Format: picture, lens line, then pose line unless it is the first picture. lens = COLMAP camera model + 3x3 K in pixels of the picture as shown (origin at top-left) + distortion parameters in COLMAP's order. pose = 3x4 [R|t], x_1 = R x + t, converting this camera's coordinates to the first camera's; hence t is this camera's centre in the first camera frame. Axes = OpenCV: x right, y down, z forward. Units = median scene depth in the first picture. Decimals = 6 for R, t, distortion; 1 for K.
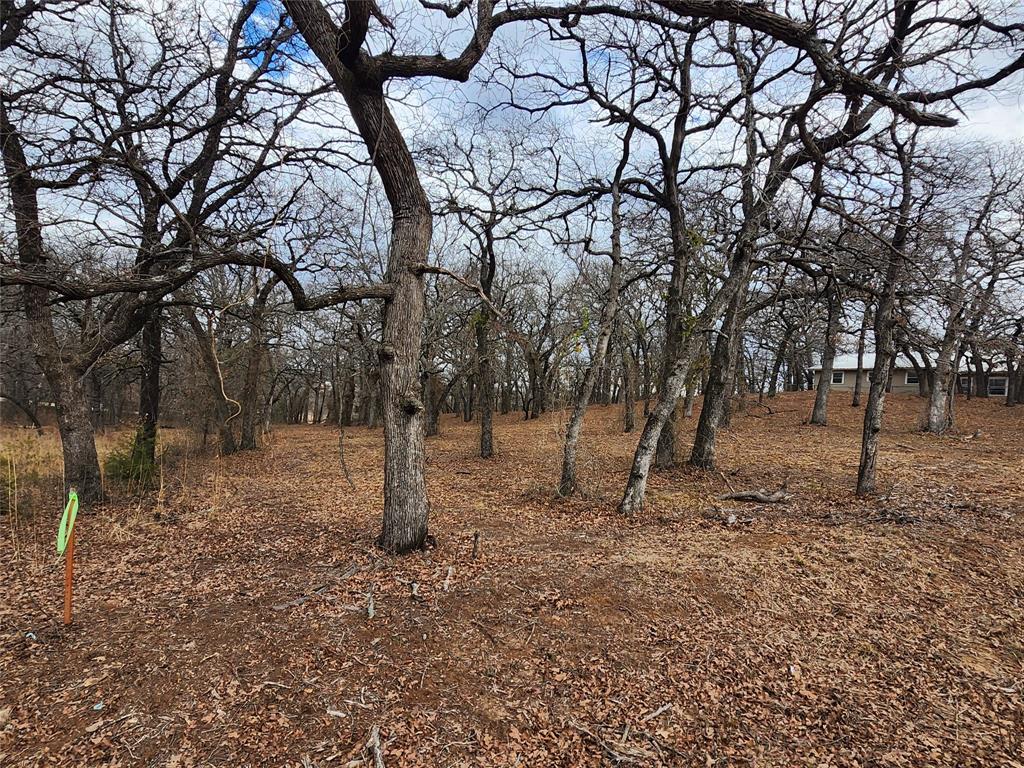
lens RADIAL K [[410.2, 0, 512.3], [0, 410.2, 385.5], [0, 0, 1]] dist [-0.002209, 0.000676]
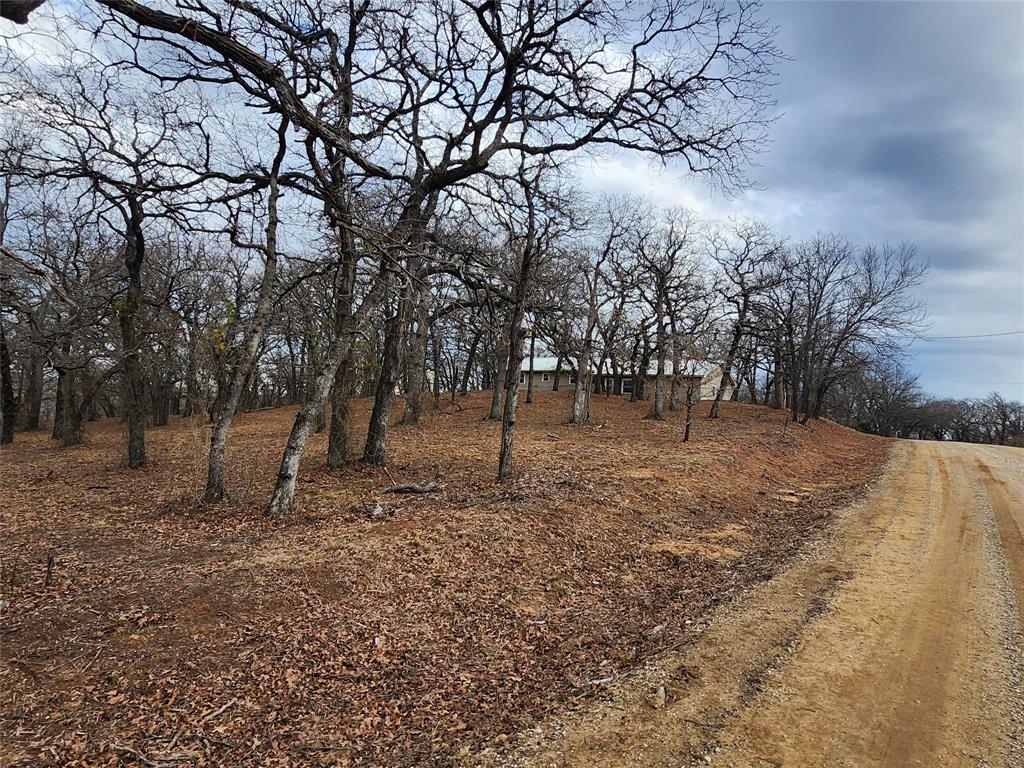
lens RADIAL K [[438.0, 0, 512.0], [0, 438.0, 384.8], [0, 0, 1]] dist [-0.000988, -0.000346]
pose [[0.934596, 0.002880, 0.355700, 0.440262], [-0.004435, 0.999984, 0.003557, -0.006495], [-0.355684, -0.004901, 0.934594, -0.176219]]
